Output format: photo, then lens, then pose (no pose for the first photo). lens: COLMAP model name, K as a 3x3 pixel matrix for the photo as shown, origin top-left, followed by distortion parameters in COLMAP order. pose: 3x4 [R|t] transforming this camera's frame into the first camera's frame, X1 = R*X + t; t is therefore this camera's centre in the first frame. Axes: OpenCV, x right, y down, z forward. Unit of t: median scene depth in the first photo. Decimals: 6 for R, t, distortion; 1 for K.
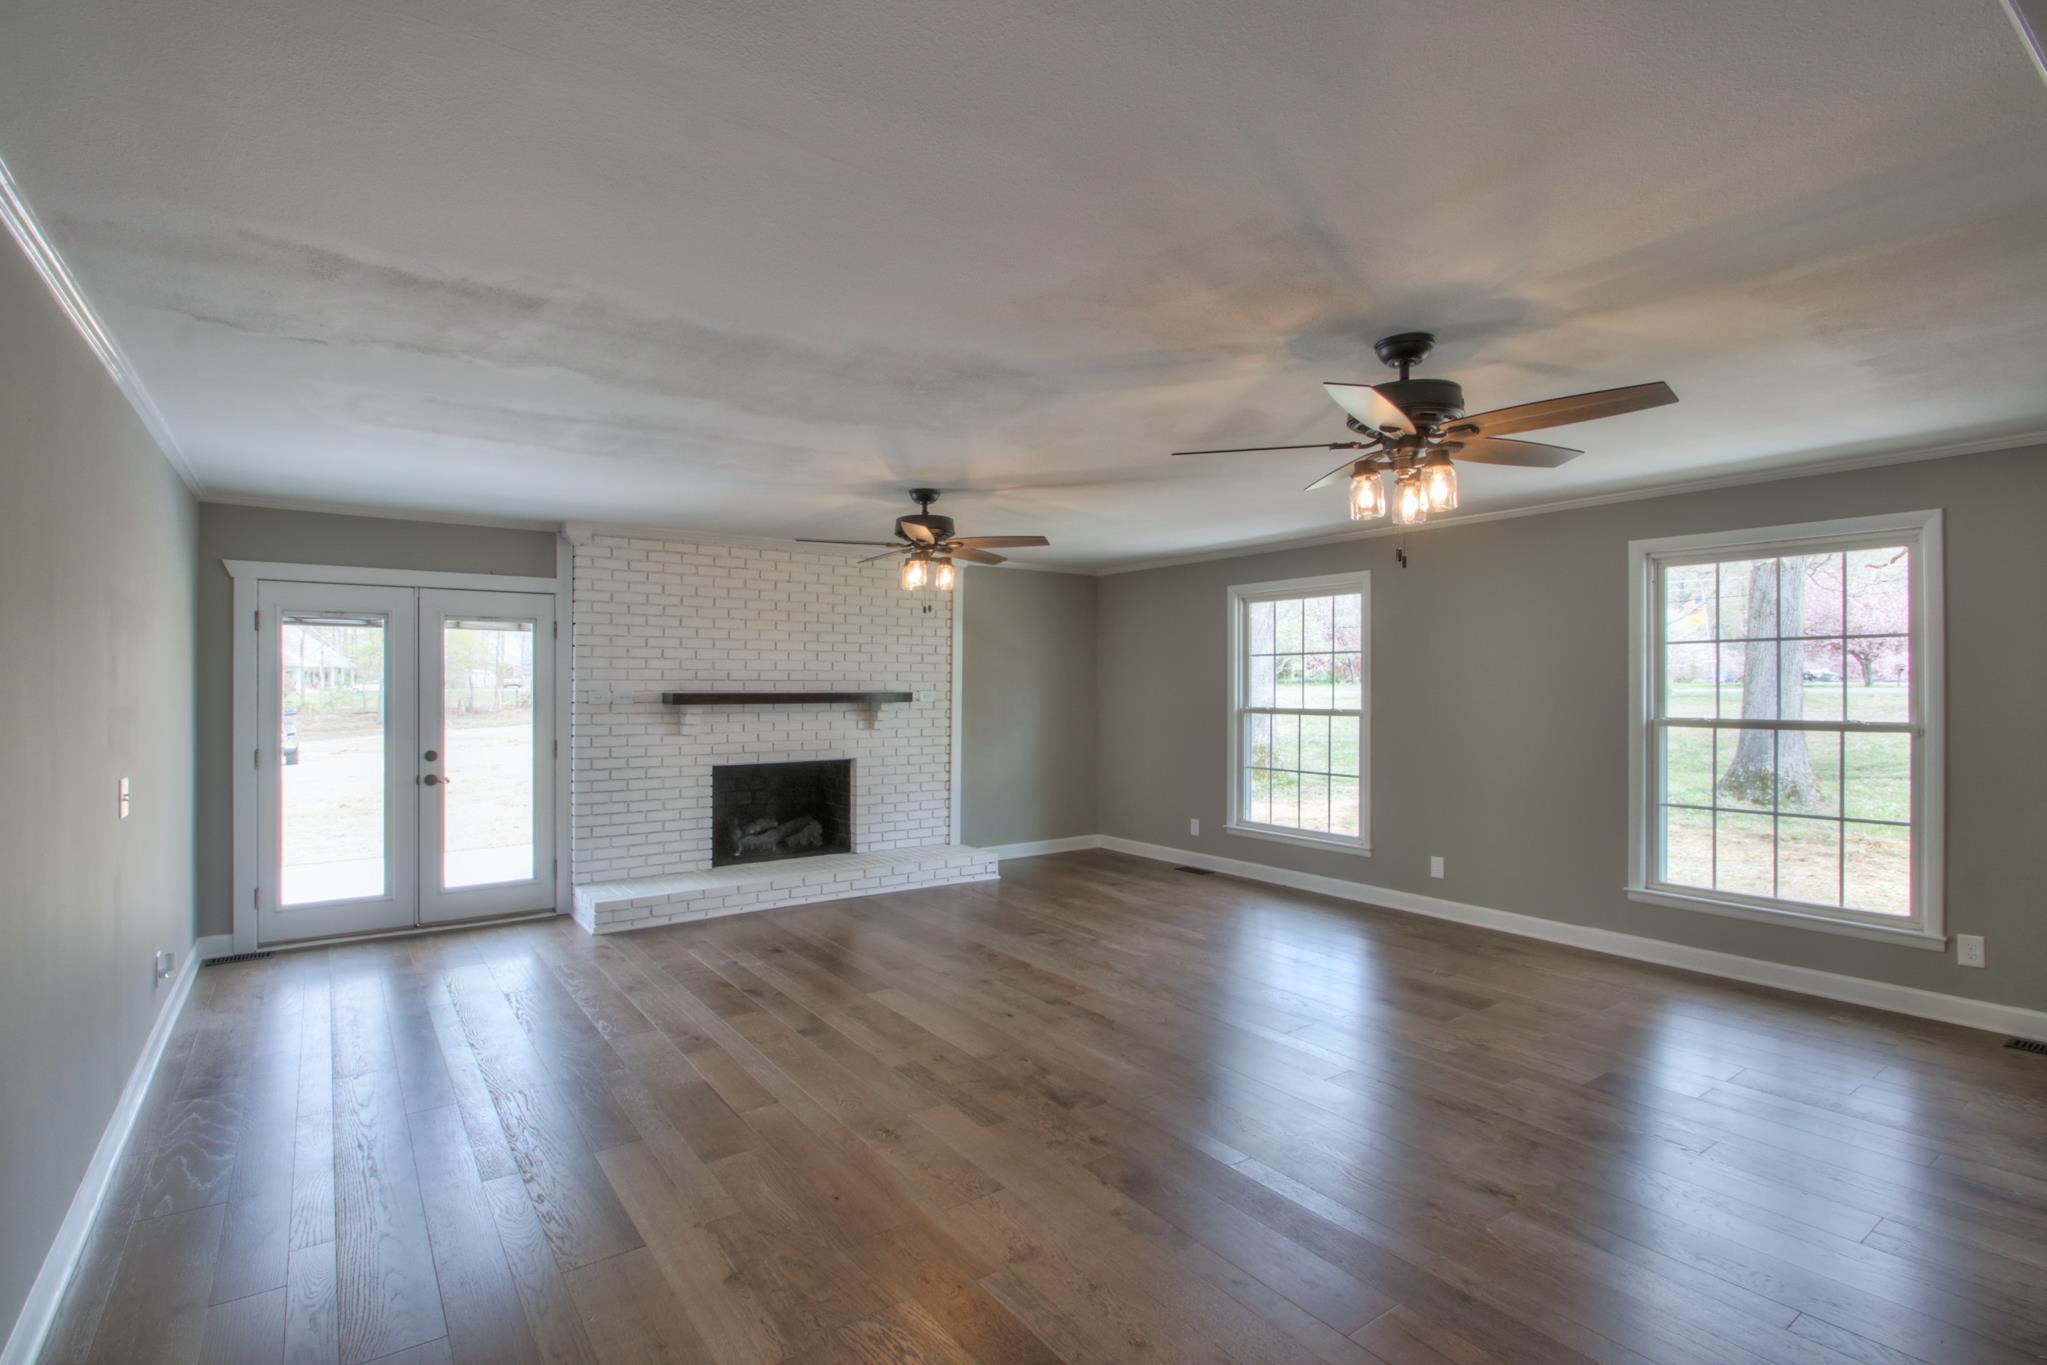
lens RADIAL K [[971.8, 0, 992.8], [0, 971.8, 684.7], [0, 0, 1]] dist [0.004505, -0.010088]
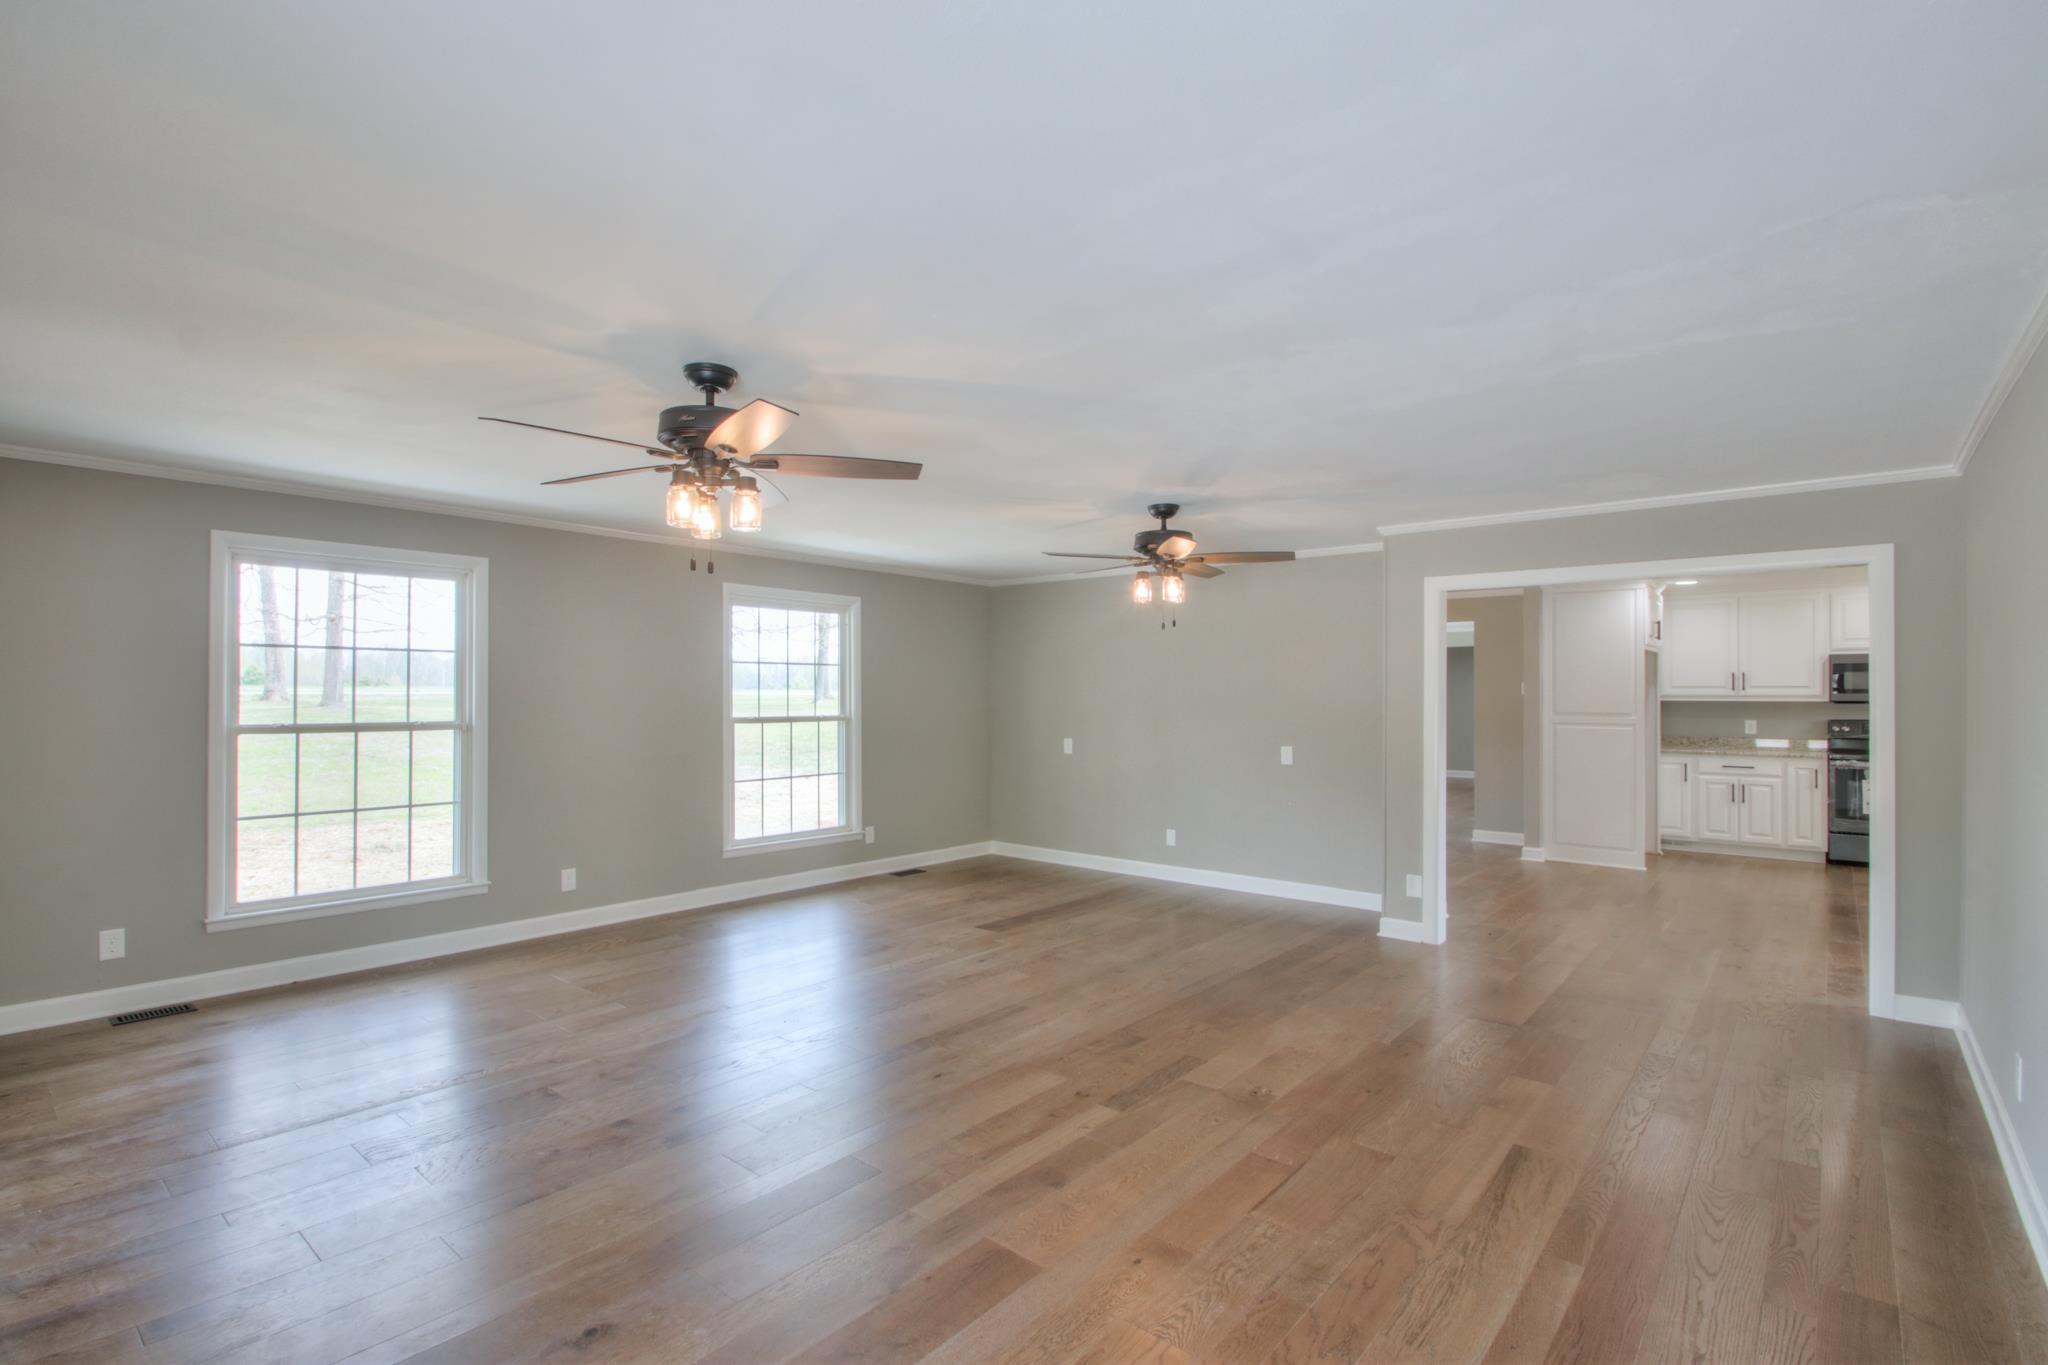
lens RADIAL K [[972.3, 0, 993.3], [0, 972.3, 684.7], [0, 0, 1]] dist [0.004505, -0.010088]
pose [[-0.254088, 0.007009, 0.967156, -0.499985], [-0.005909, 0.999944, -0.008800, -0.001243], [-0.967163, -0.007951, -0.254032, 0.702283]]
